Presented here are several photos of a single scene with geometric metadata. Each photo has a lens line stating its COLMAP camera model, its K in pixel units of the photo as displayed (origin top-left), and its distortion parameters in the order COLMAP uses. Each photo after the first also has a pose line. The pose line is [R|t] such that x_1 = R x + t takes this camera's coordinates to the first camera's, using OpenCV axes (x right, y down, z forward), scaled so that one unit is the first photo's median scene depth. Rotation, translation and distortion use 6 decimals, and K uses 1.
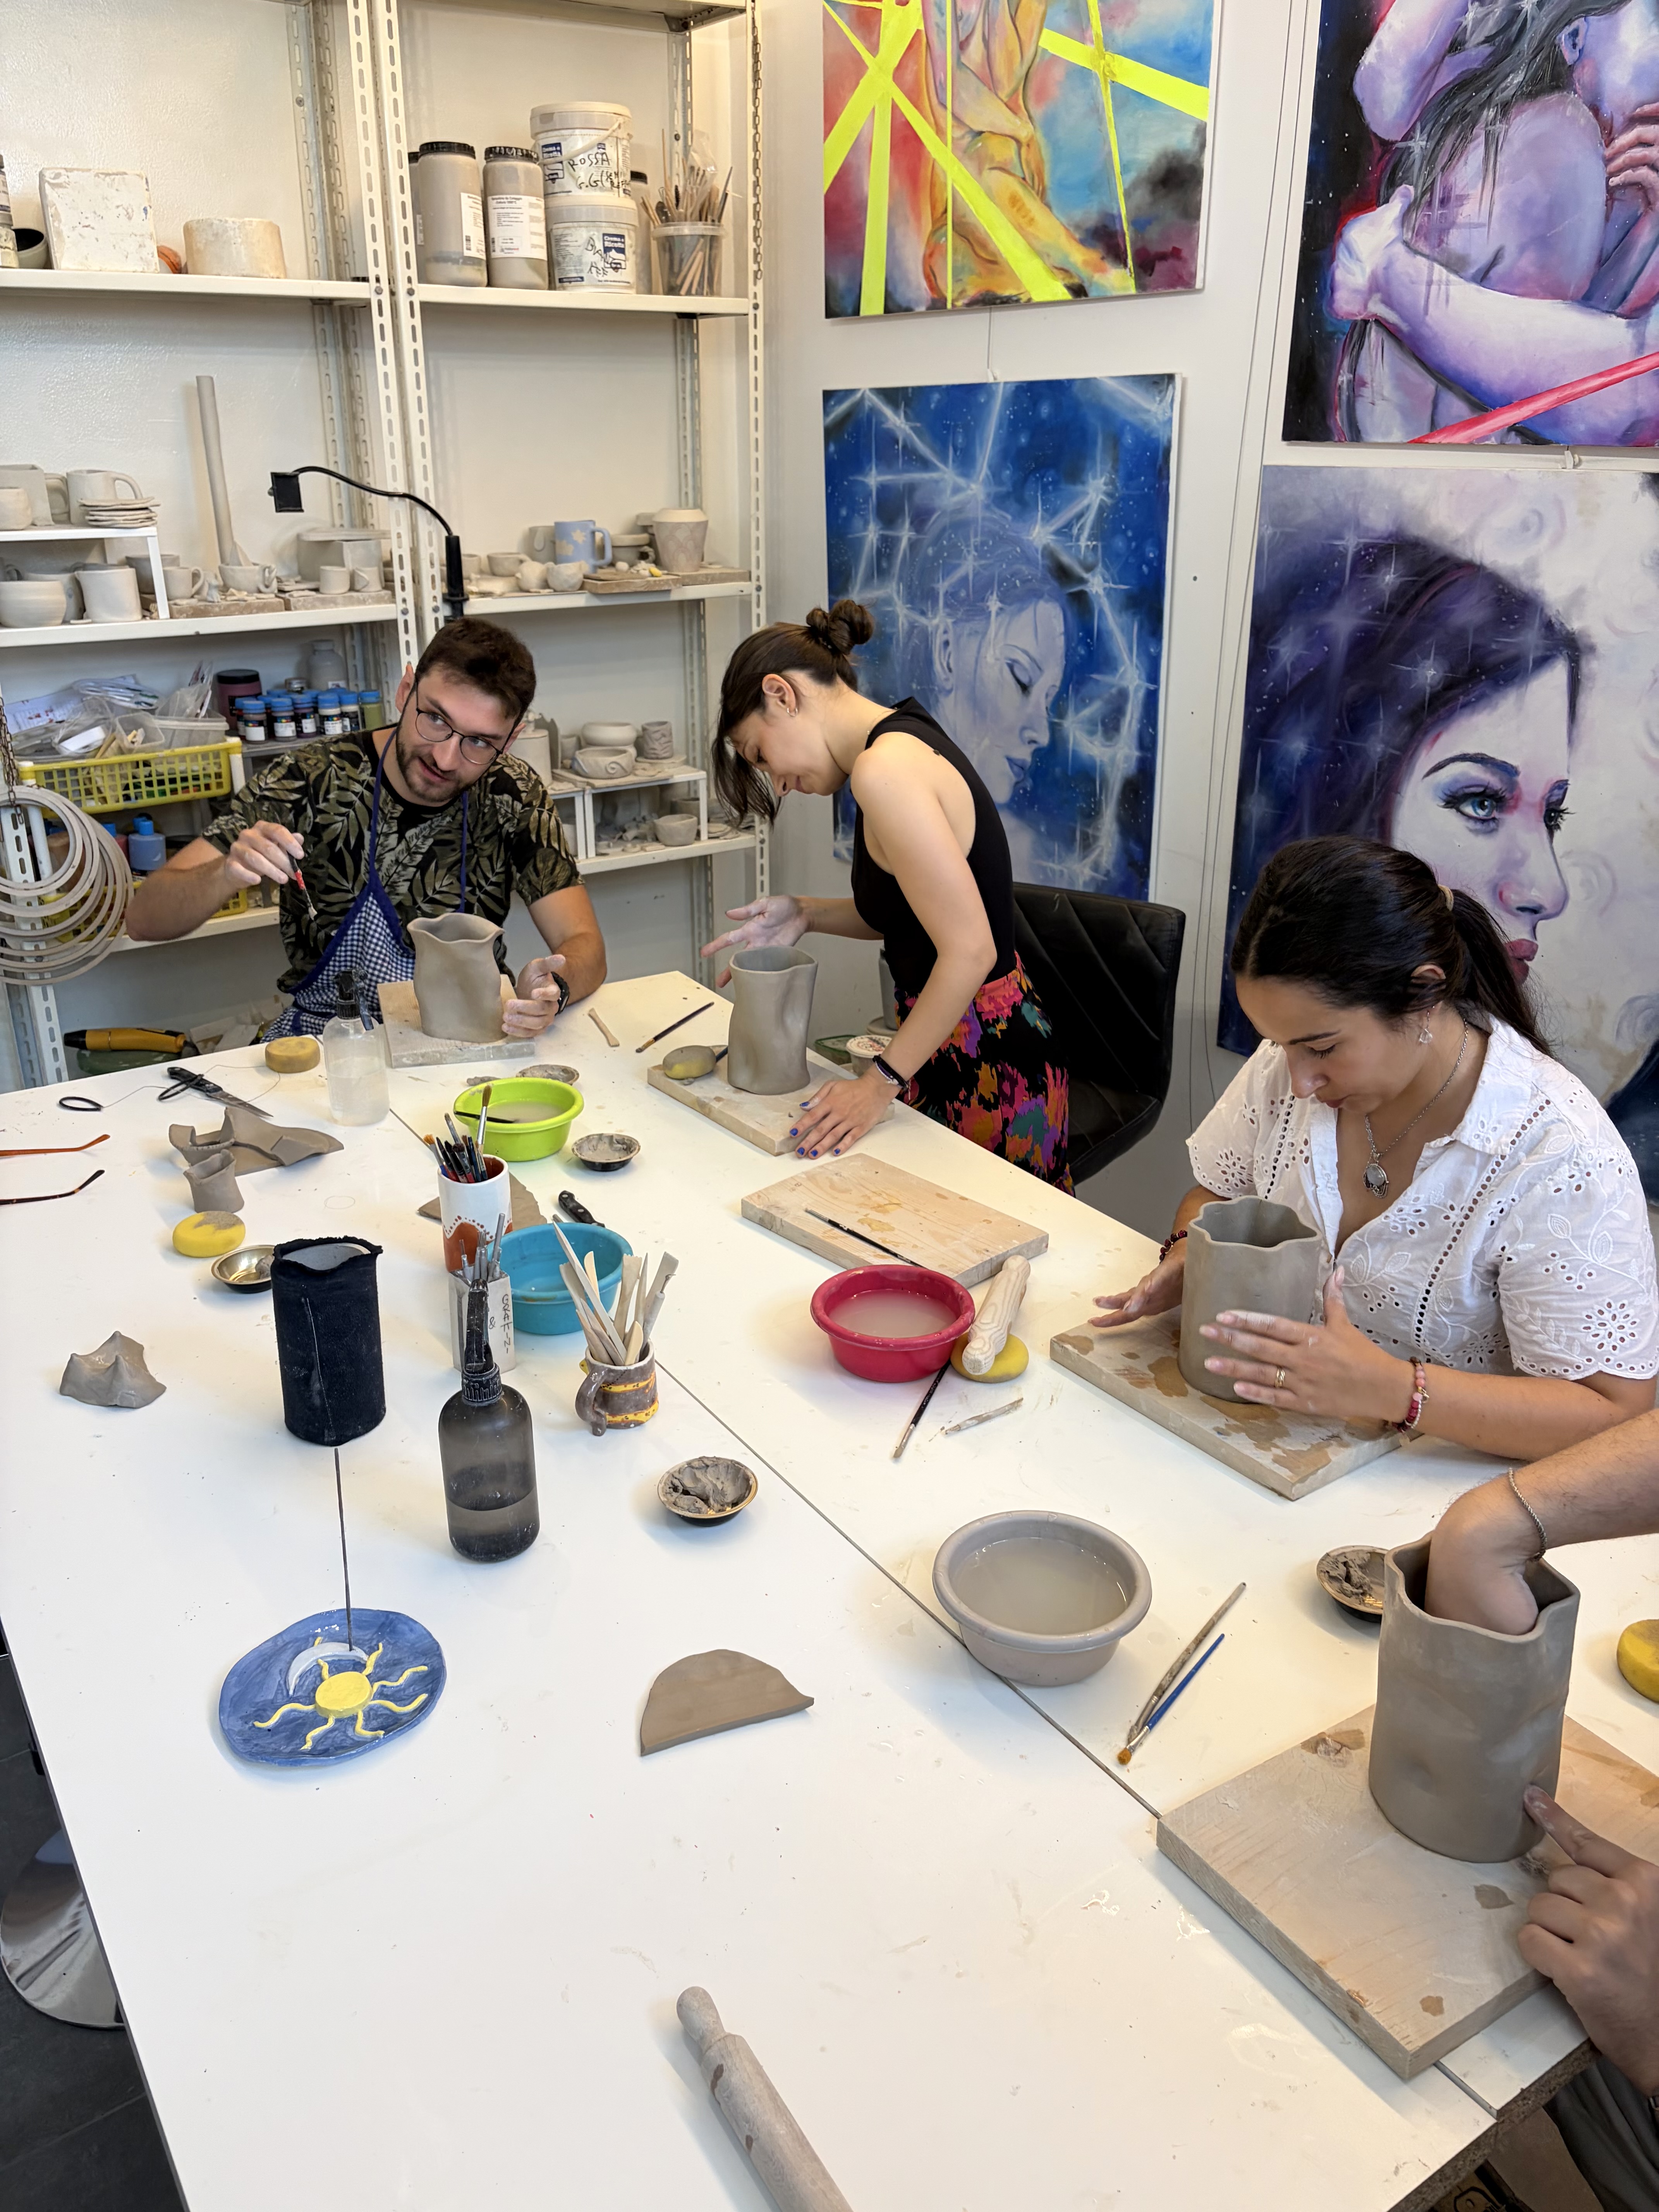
lens RADIAL K [[1679.0, 0, 823.5], [0, 1679.0, 1104.6], [0, 0, 1]] dist [0.030408, -0.026787]
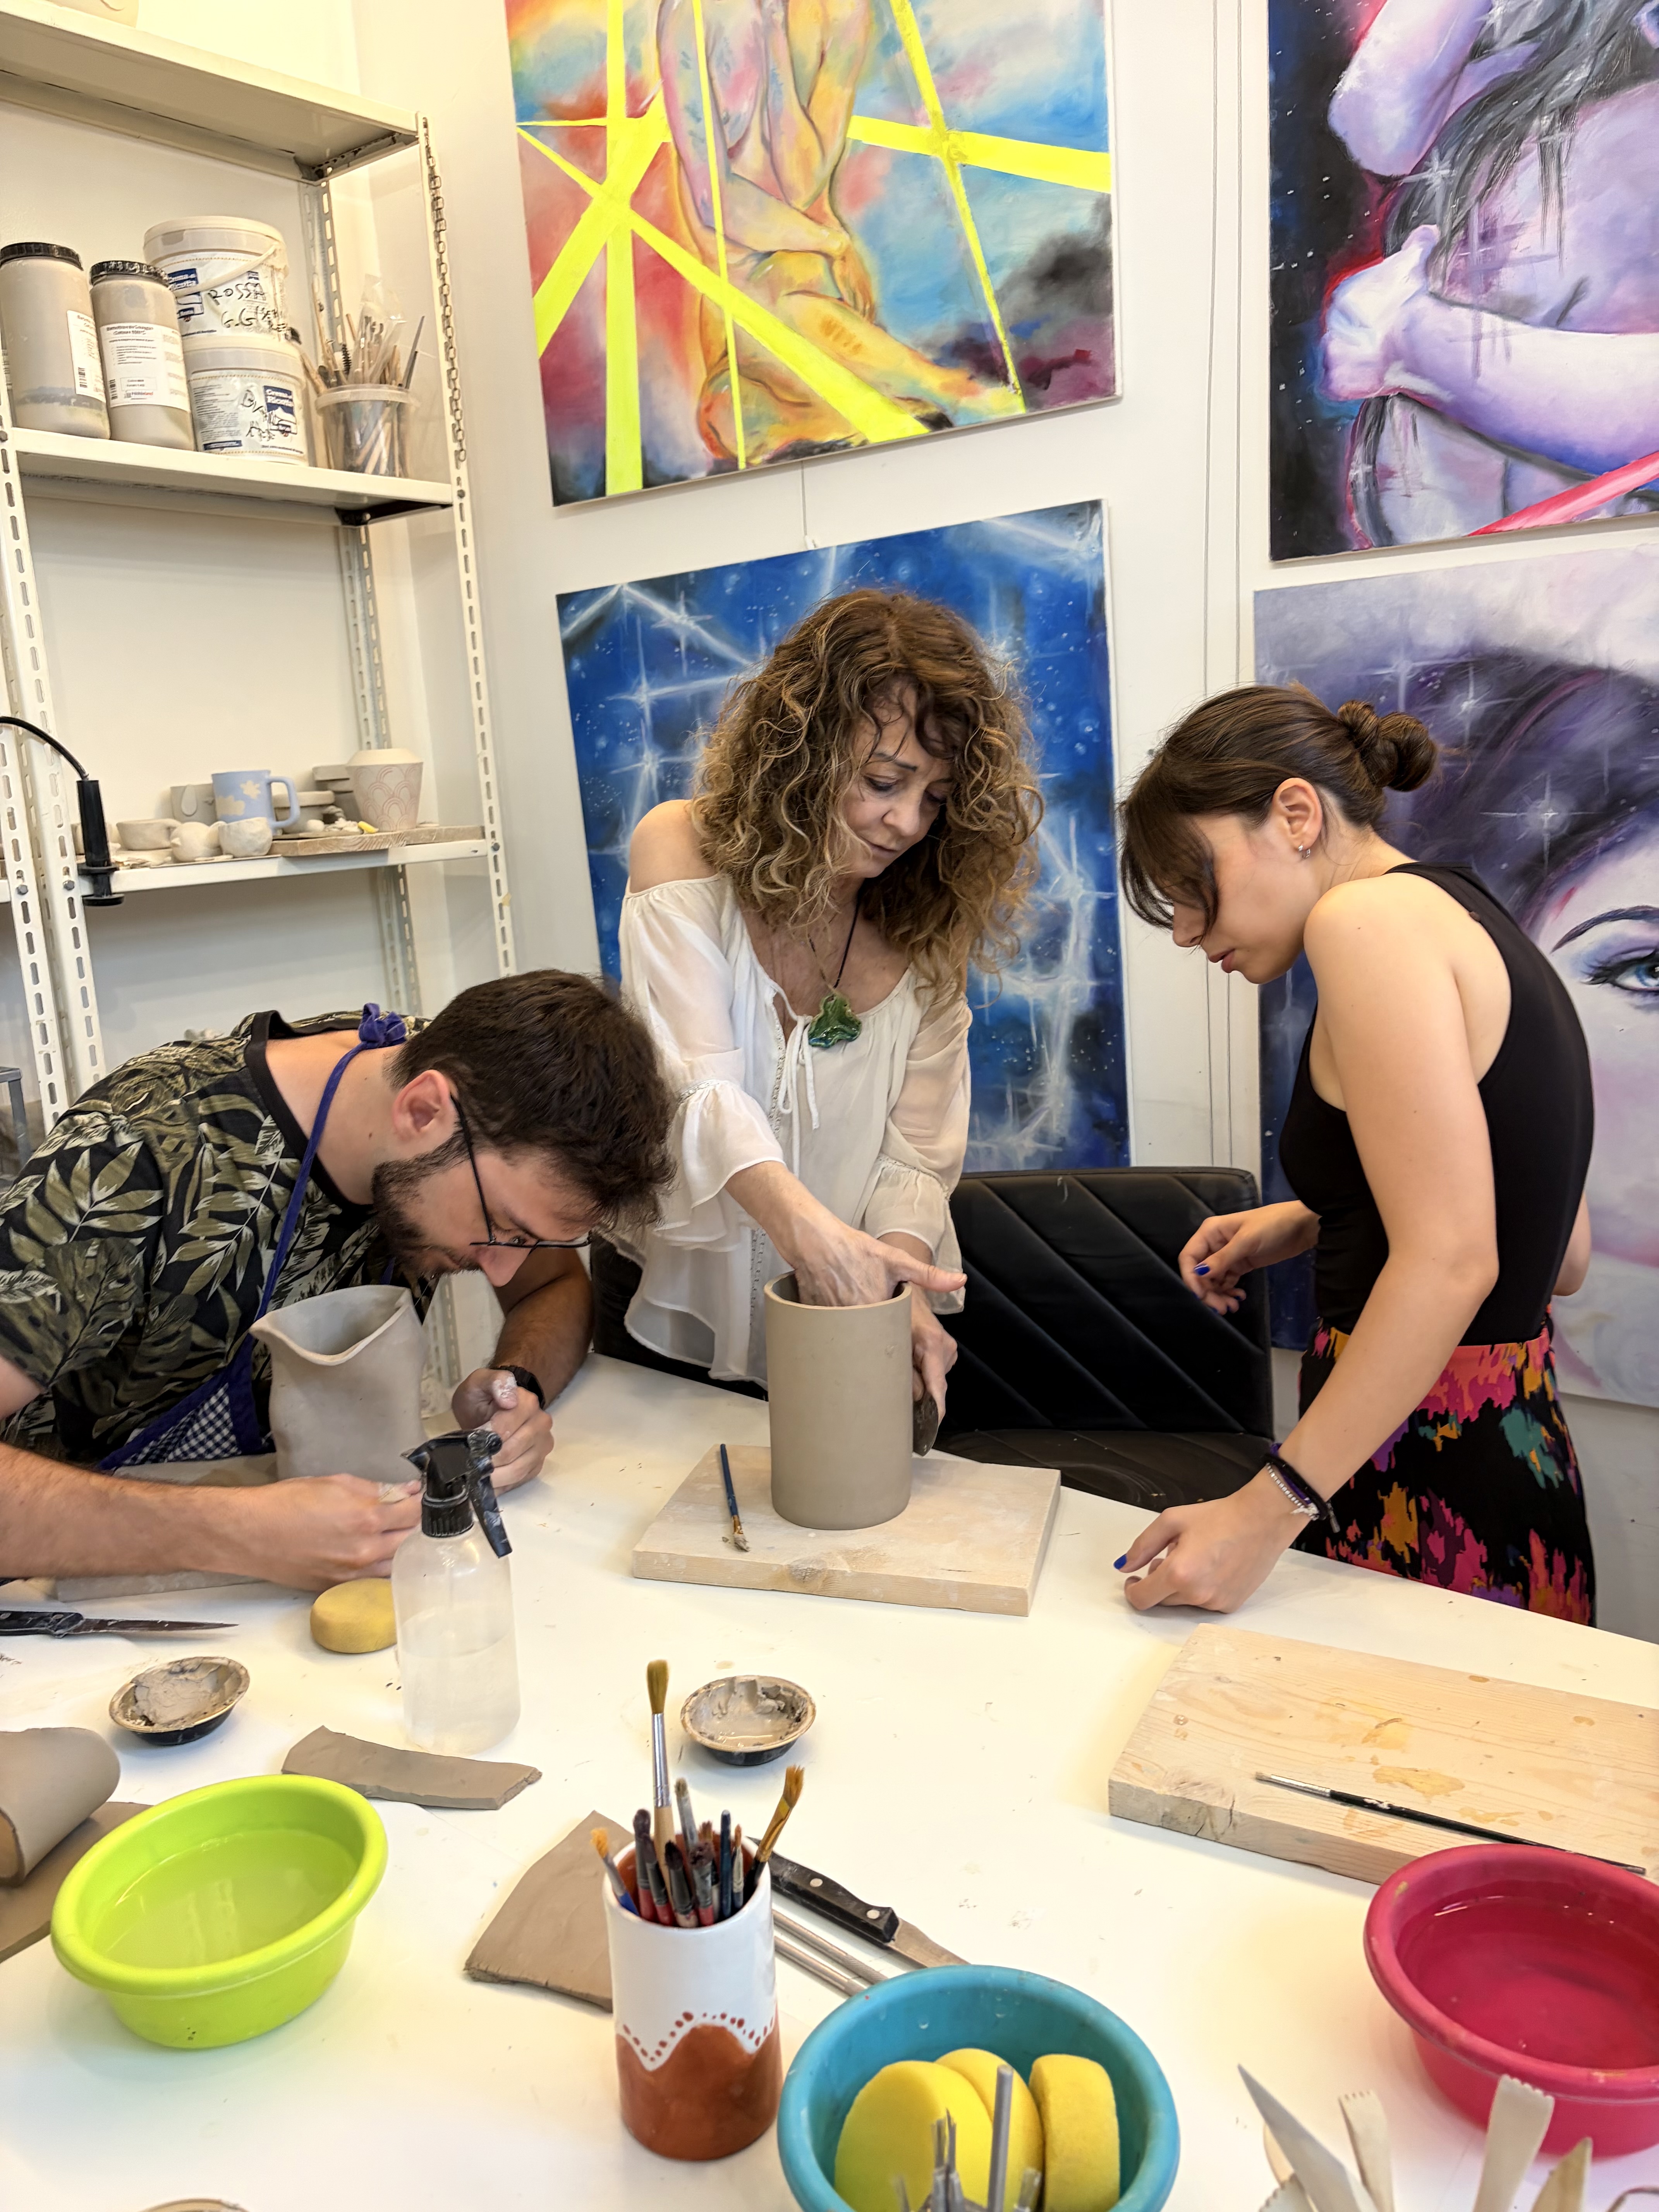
lens RADIAL K [[1679.0, 0, 824.4], [0, 1679.0, 1127.0], [0, 0, 1]] dist [0.030408, -0.026787]
pose [[0.949568, -0.119286, 0.289987, -0.167992], [0.171698, 0.971648, -0.162542, -0.043099], [-0.262376, 0.204135, 0.943127, 0.340020]]
